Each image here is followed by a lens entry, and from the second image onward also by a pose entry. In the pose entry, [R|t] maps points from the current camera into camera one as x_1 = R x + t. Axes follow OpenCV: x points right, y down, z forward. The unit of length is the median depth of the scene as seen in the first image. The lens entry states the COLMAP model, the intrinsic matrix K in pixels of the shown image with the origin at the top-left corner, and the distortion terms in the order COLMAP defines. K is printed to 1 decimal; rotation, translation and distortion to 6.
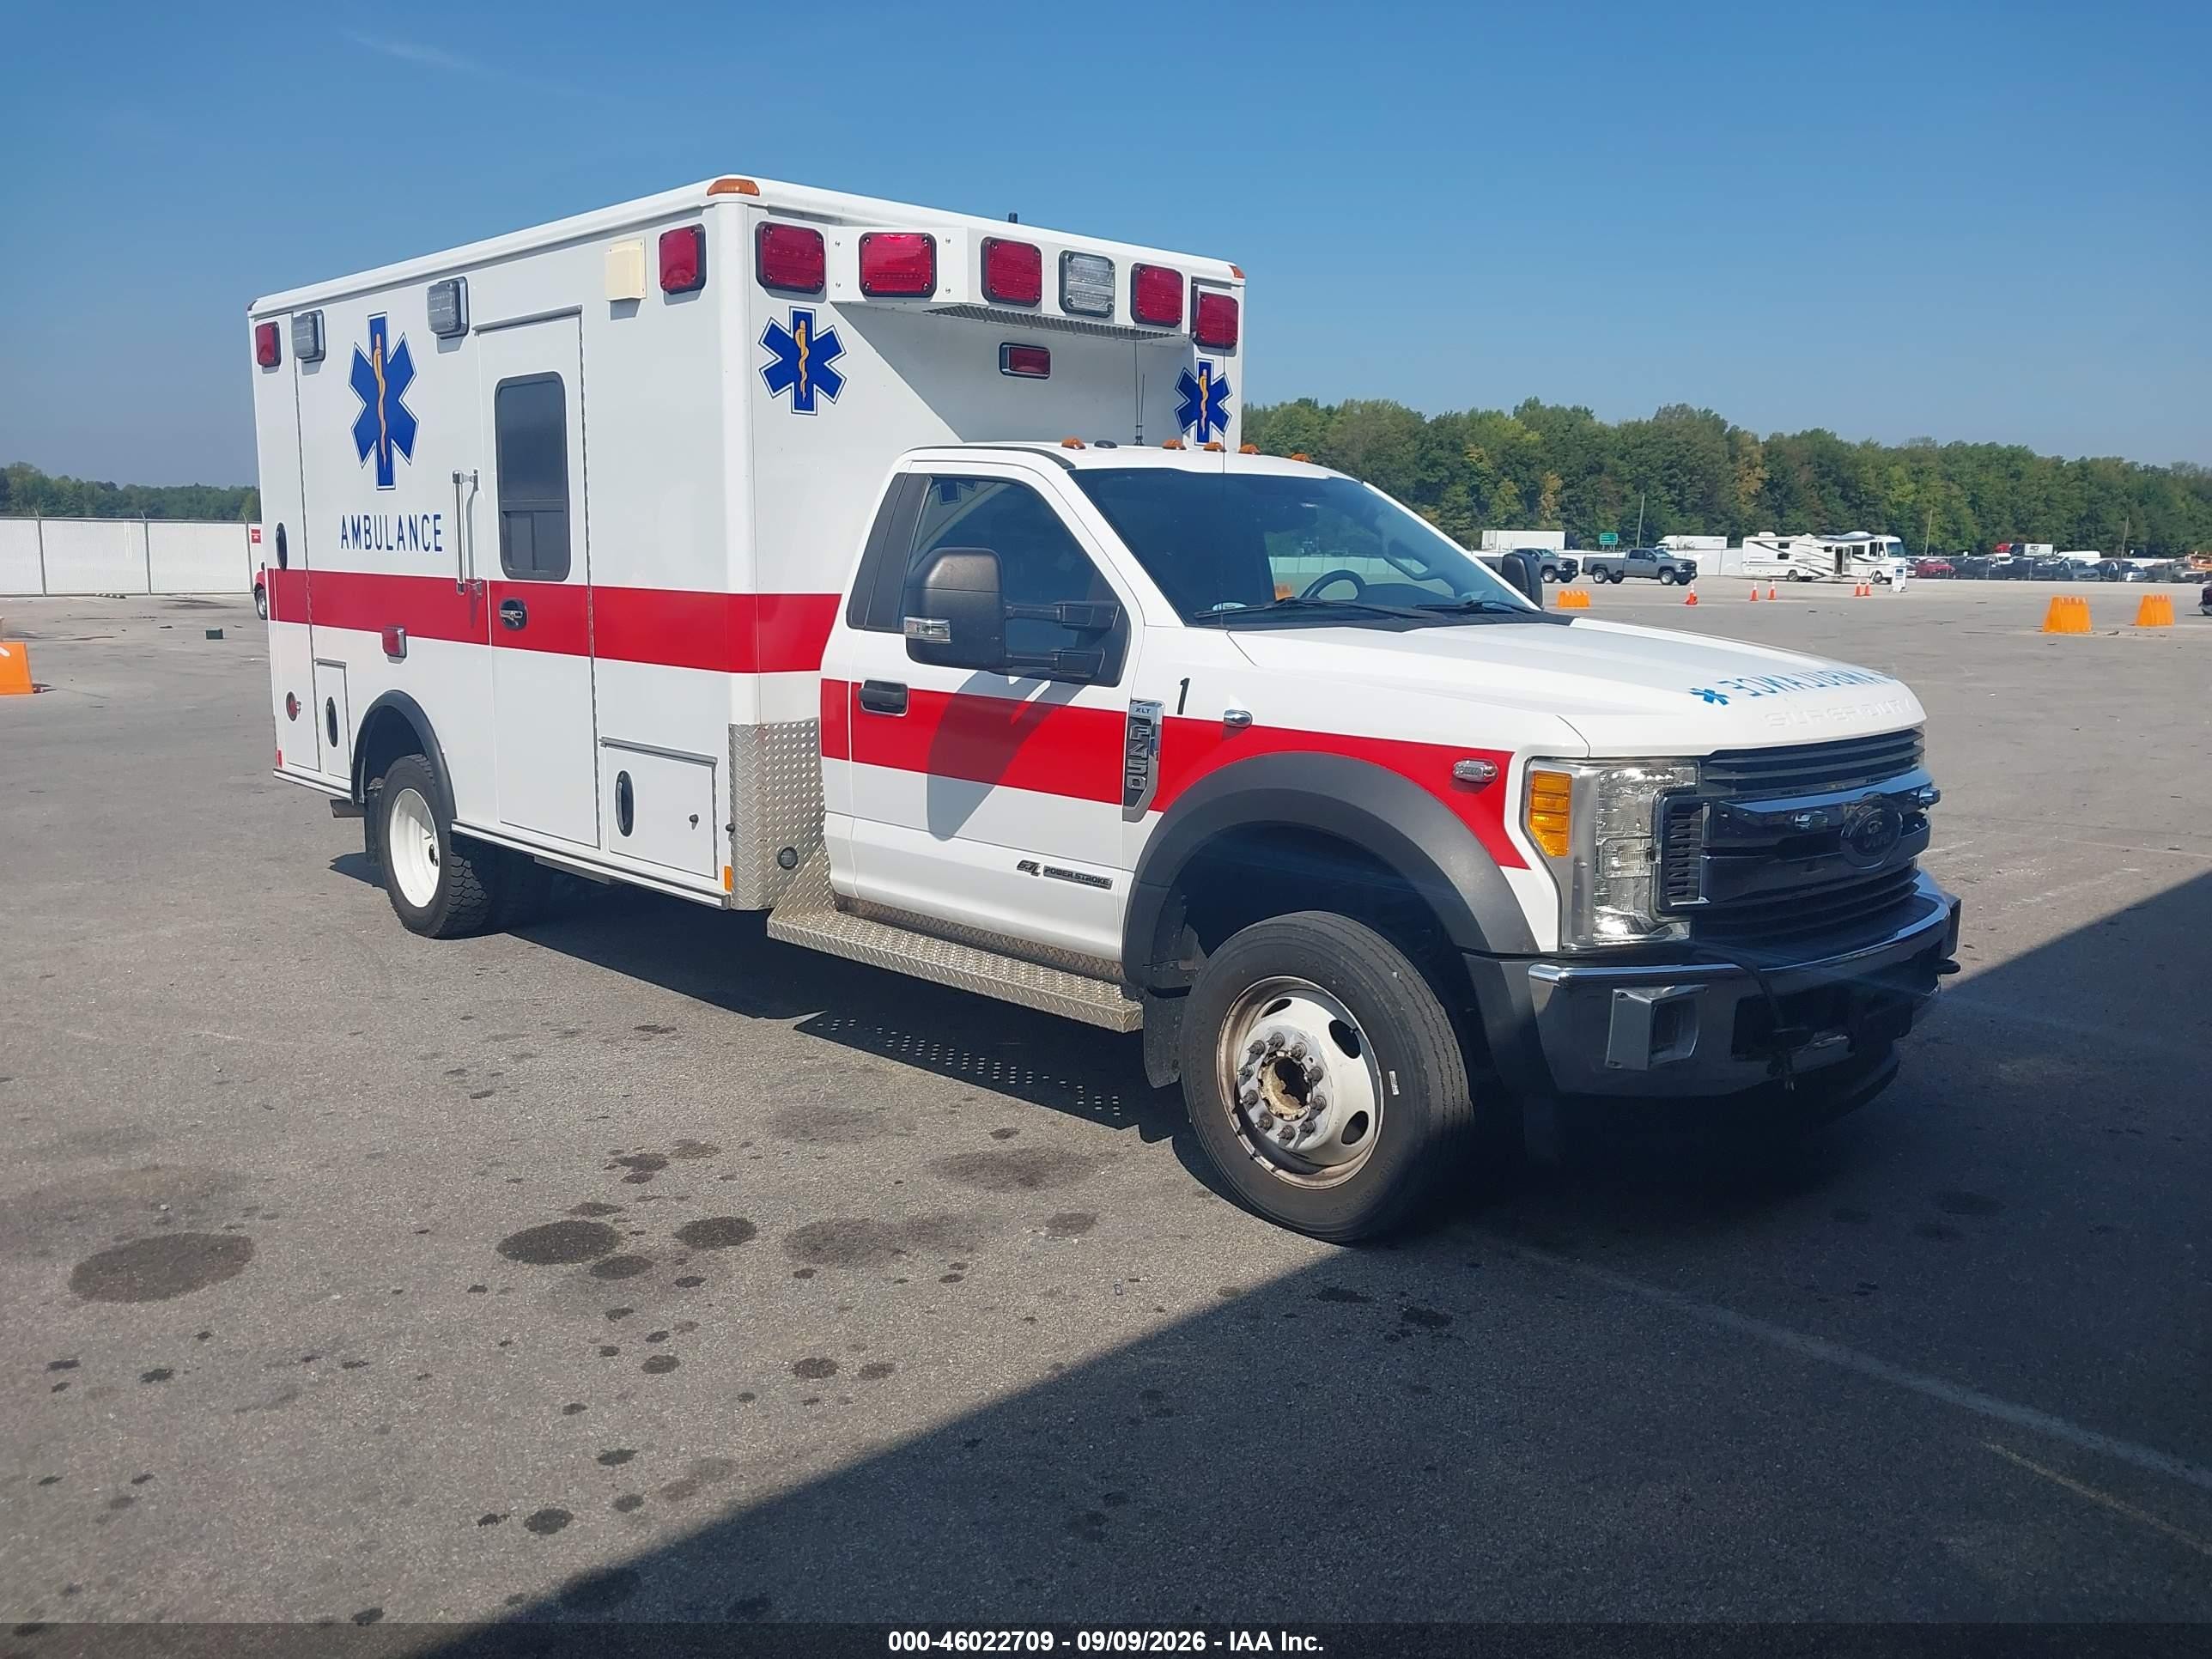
lens RADIAL K [[1842.1, 0, 1097.8], [0, 1842.1, 841.2], [0, 0, 1]] dist [0.010928, 0.009666]
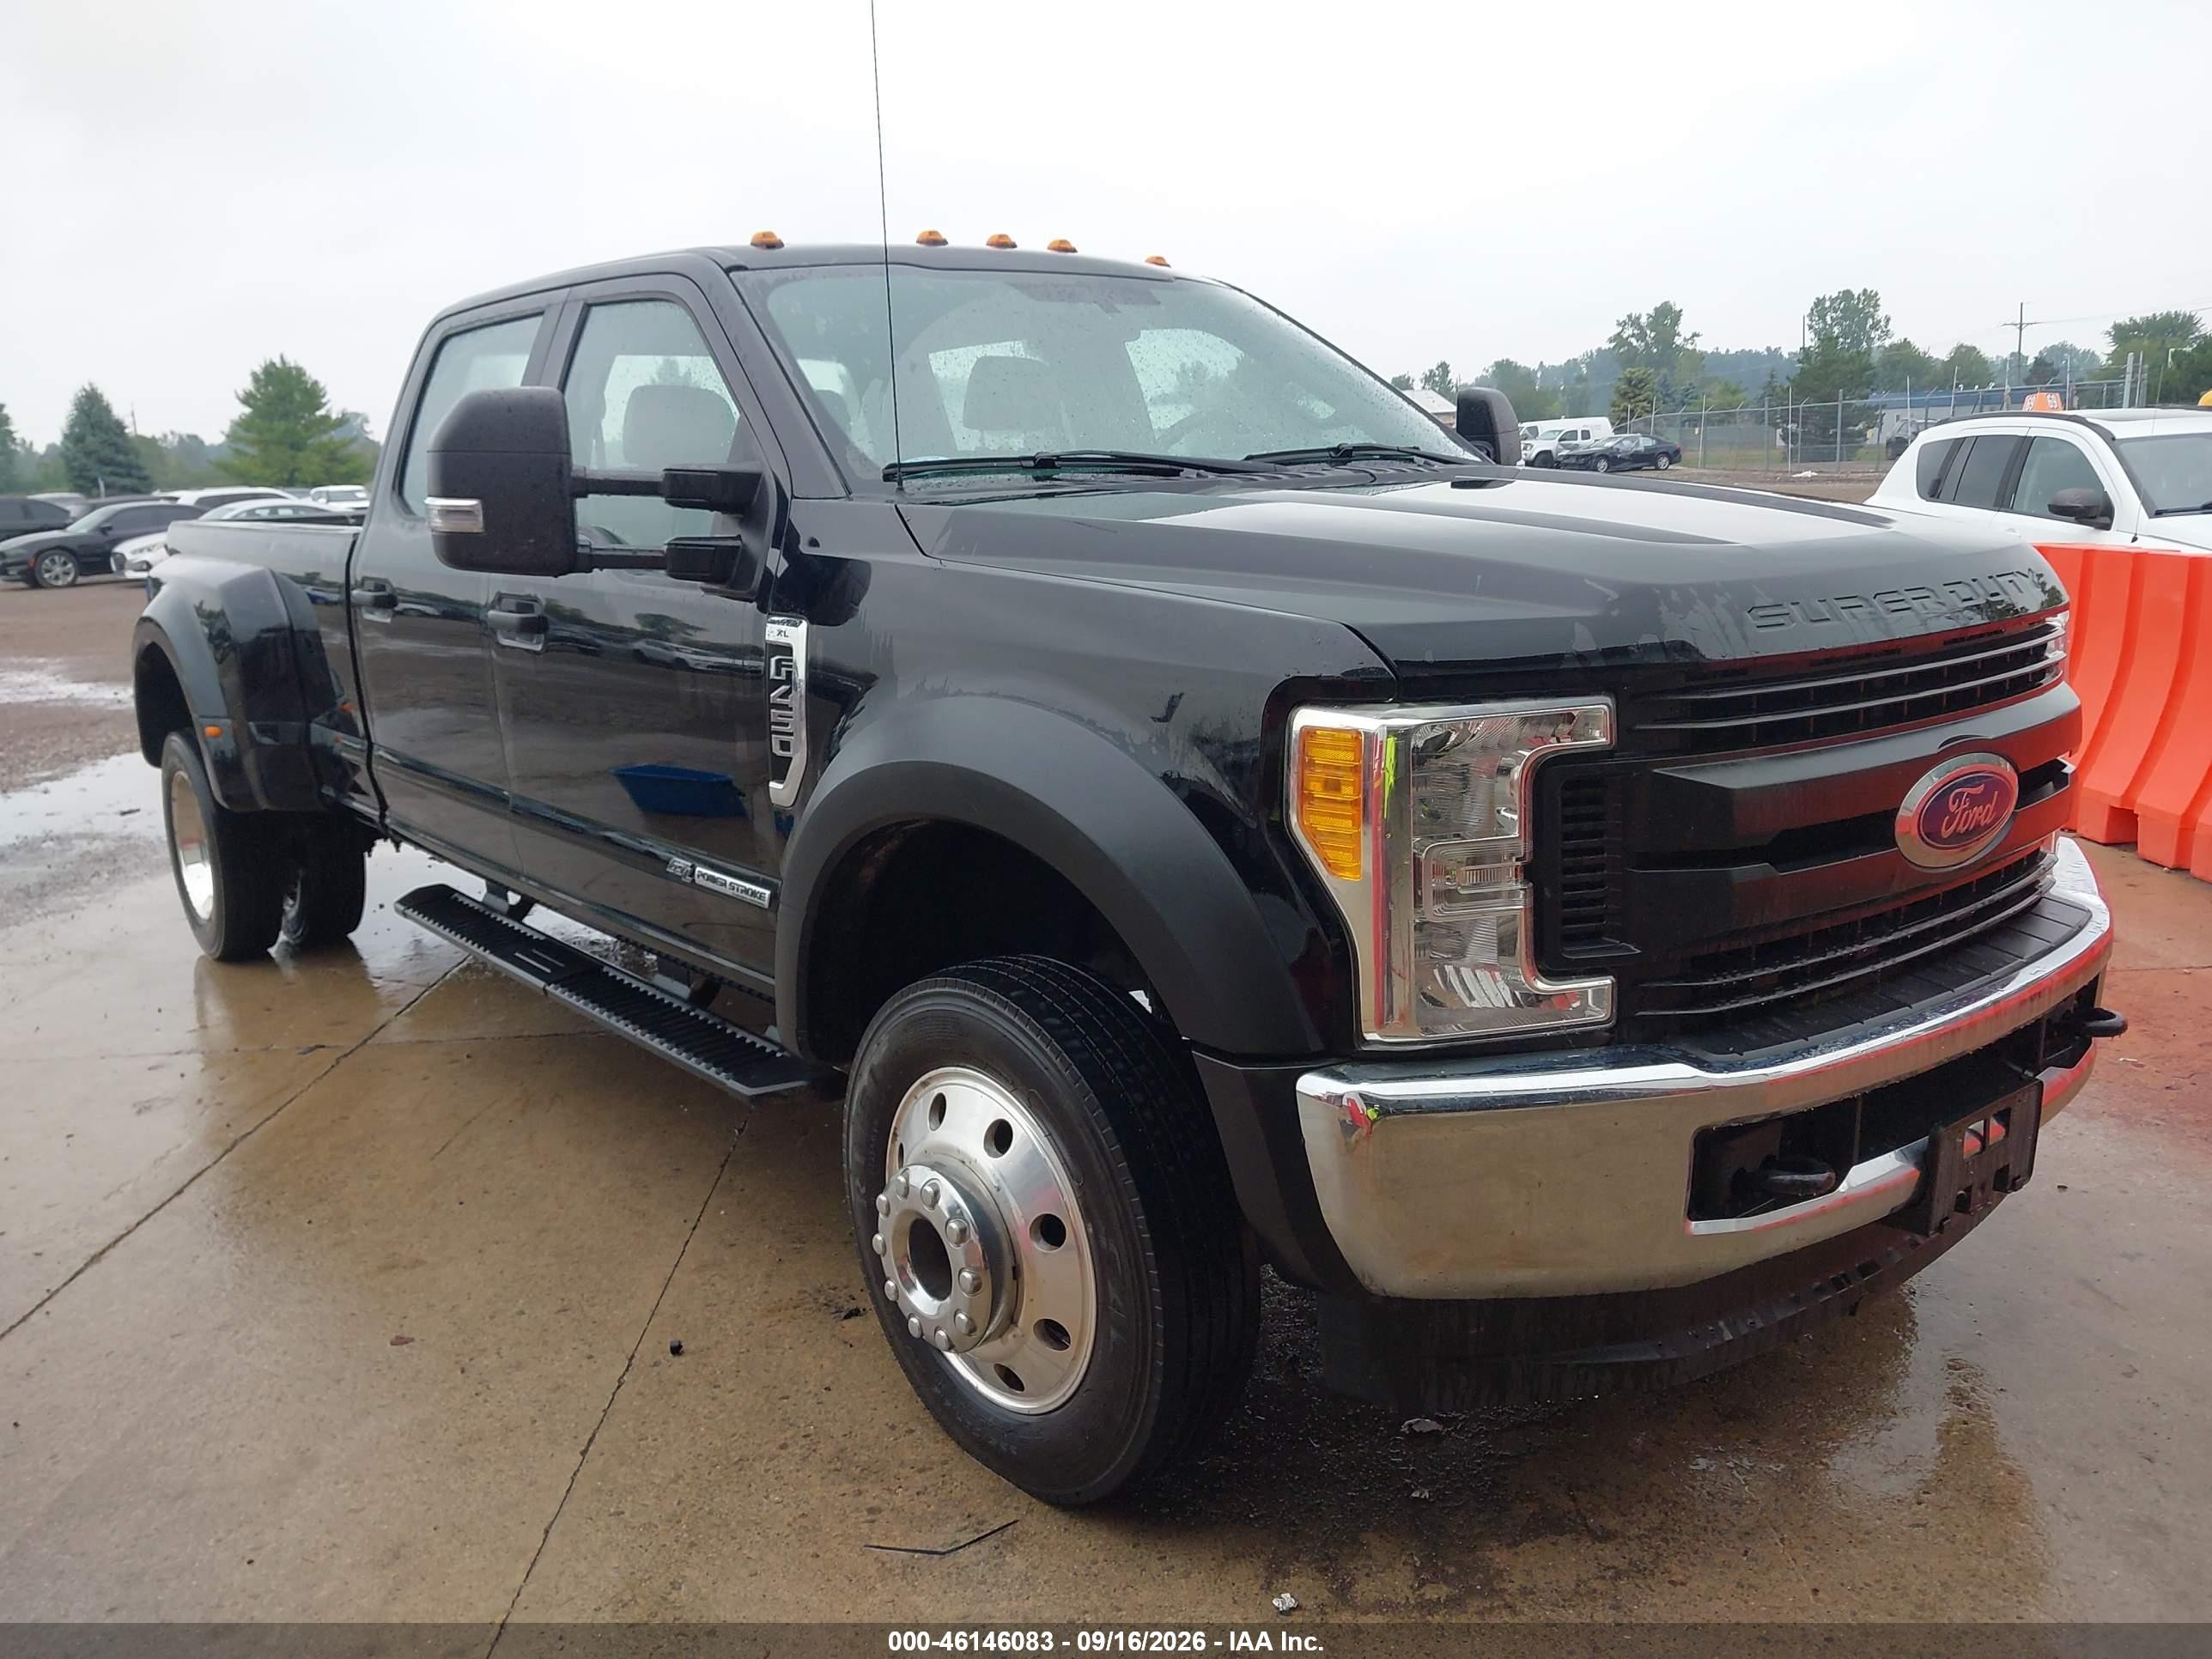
lens RADIAL K [[1842.1, 0, 1111.8], [0, 1842.1, 820.8], [0, 0, 1]] dist [0.010928, 0.009666]
pose [[0.995950, -0.021839, -0.087220, 0.194321], [0.024910, 0.999102, 0.034277, -0.025663], [0.086393, -0.036311, 0.995599, 0.382929]]
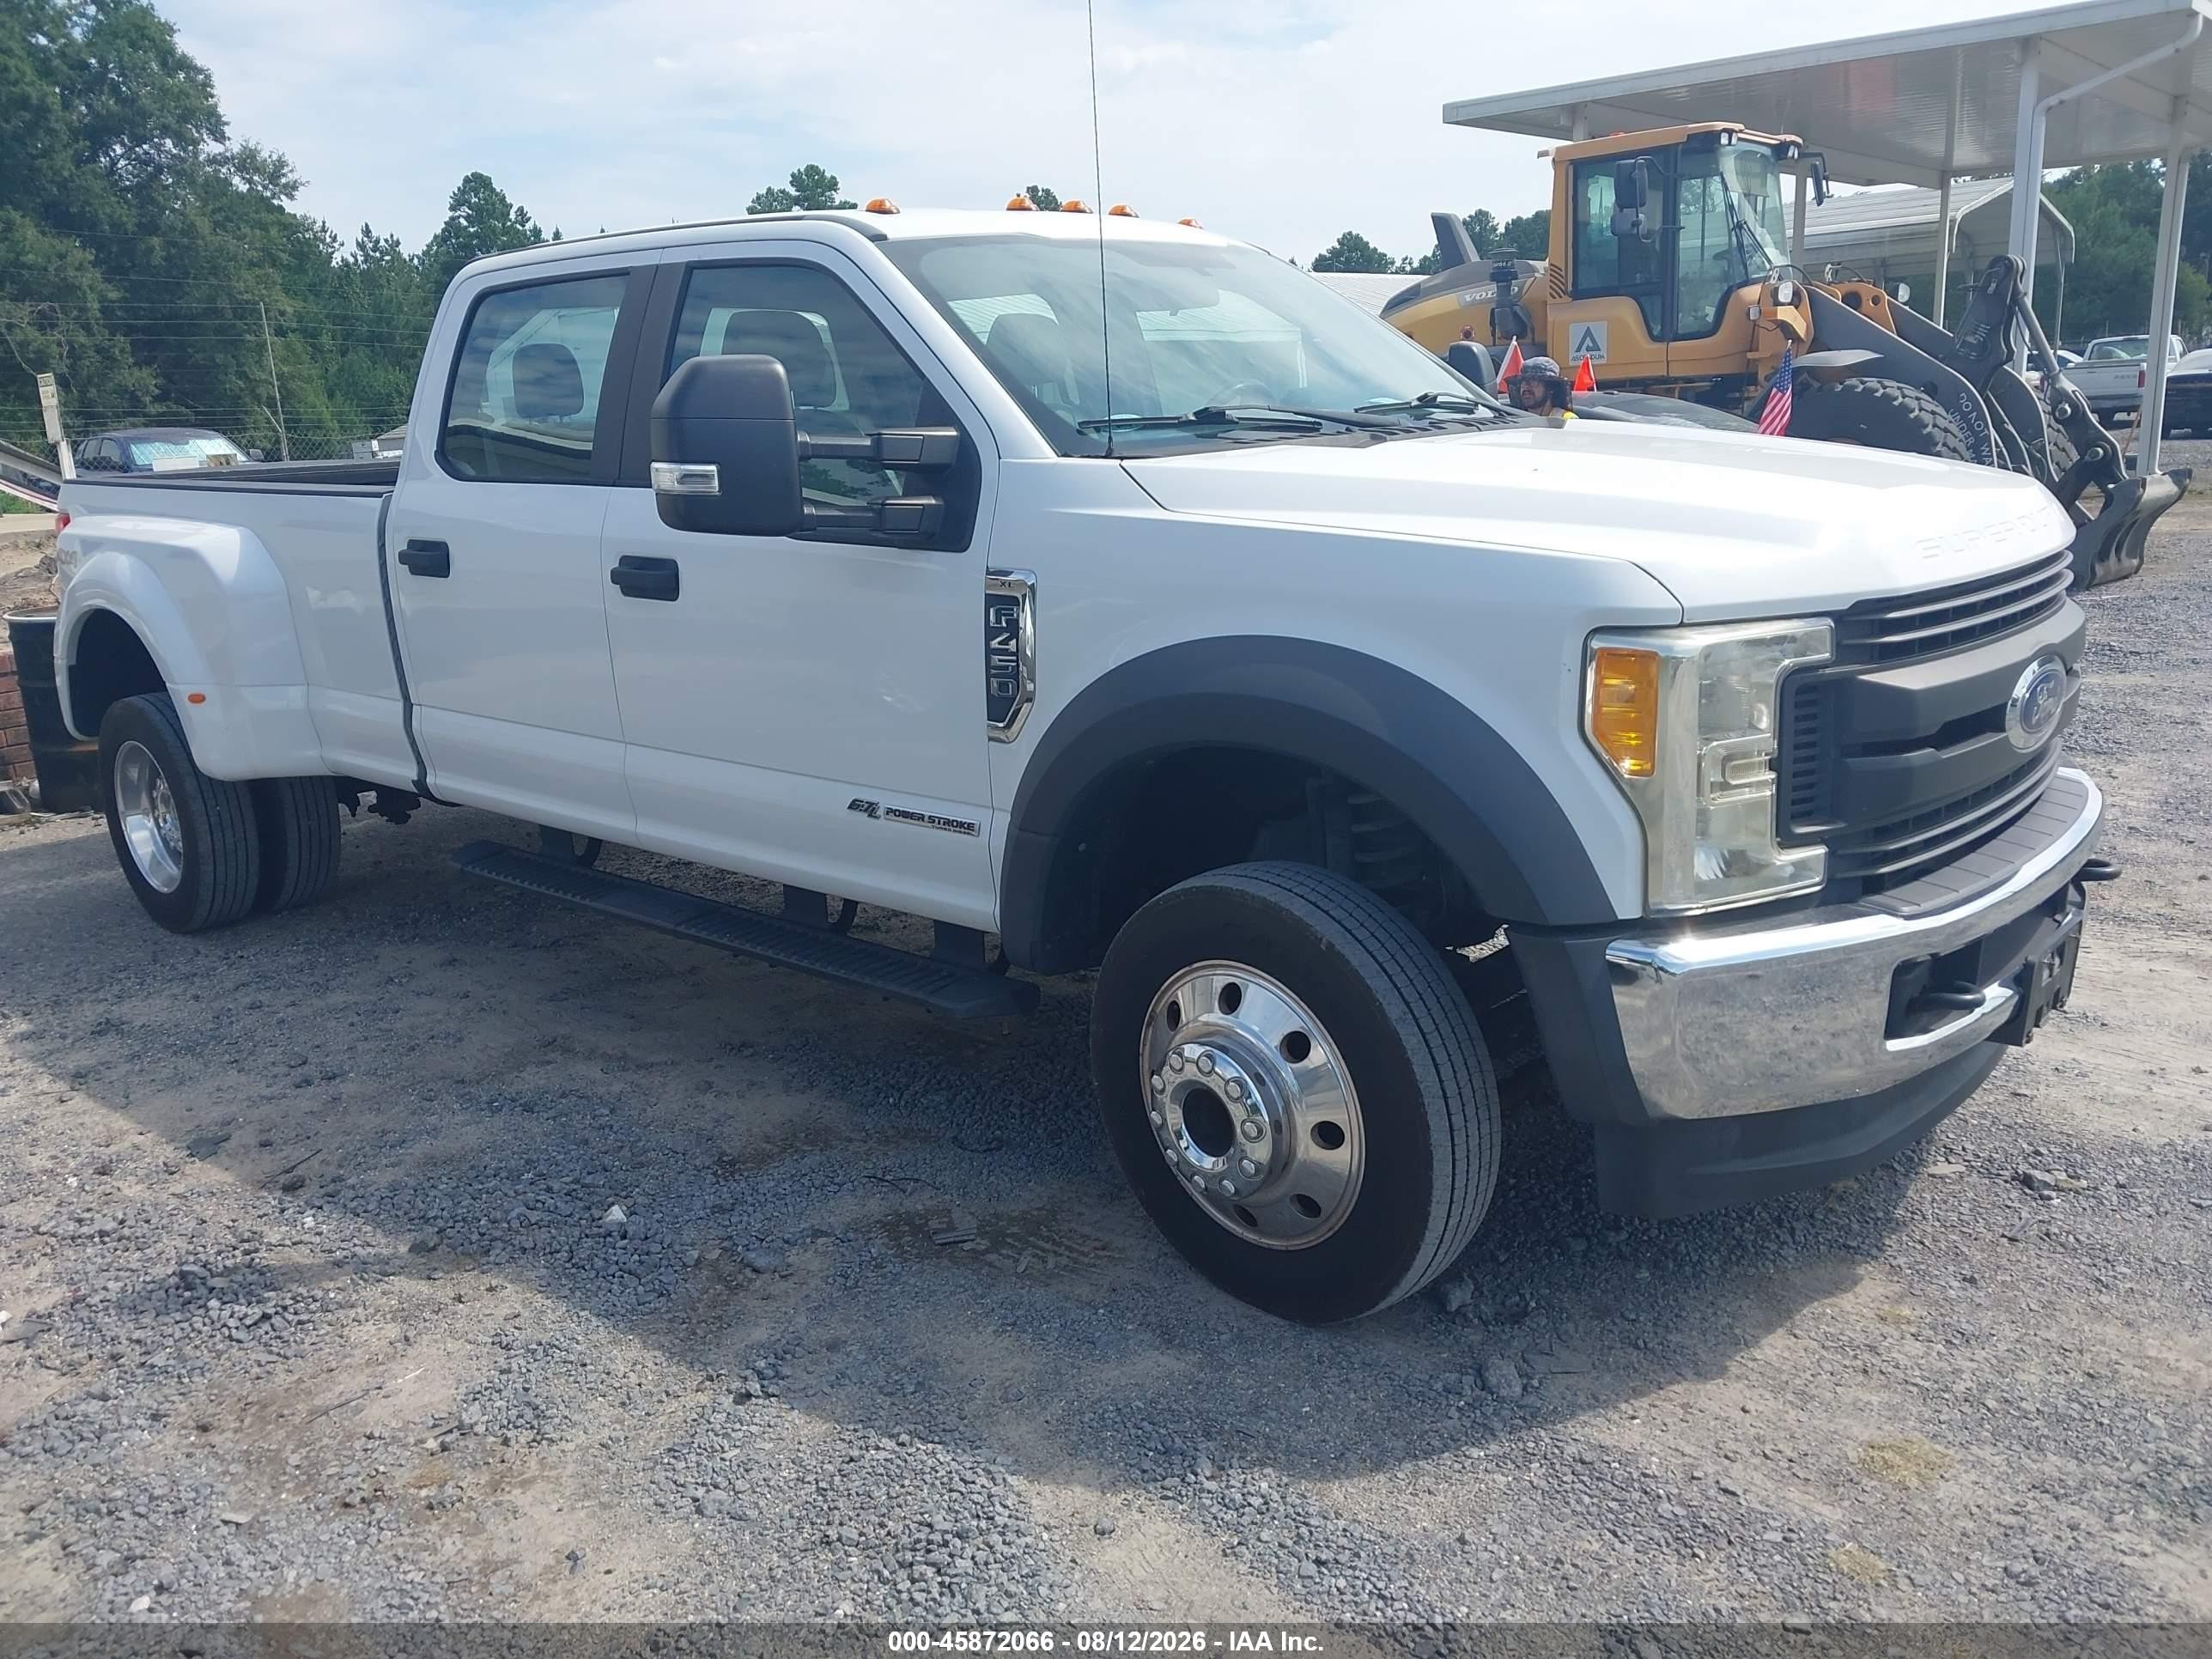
lens RADIAL K [[1842.1, 0, 1121.7], [0, 1842.1, 876.4], [0, 0, 1]] dist [0.010928, 0.009666]
pose [[0.994879, -0.070664, 0.072271, 0.010093], [0.062543, 0.992068, 0.109037, -0.034824], [-0.079403, -0.103958, 0.991407, 0.298860]]
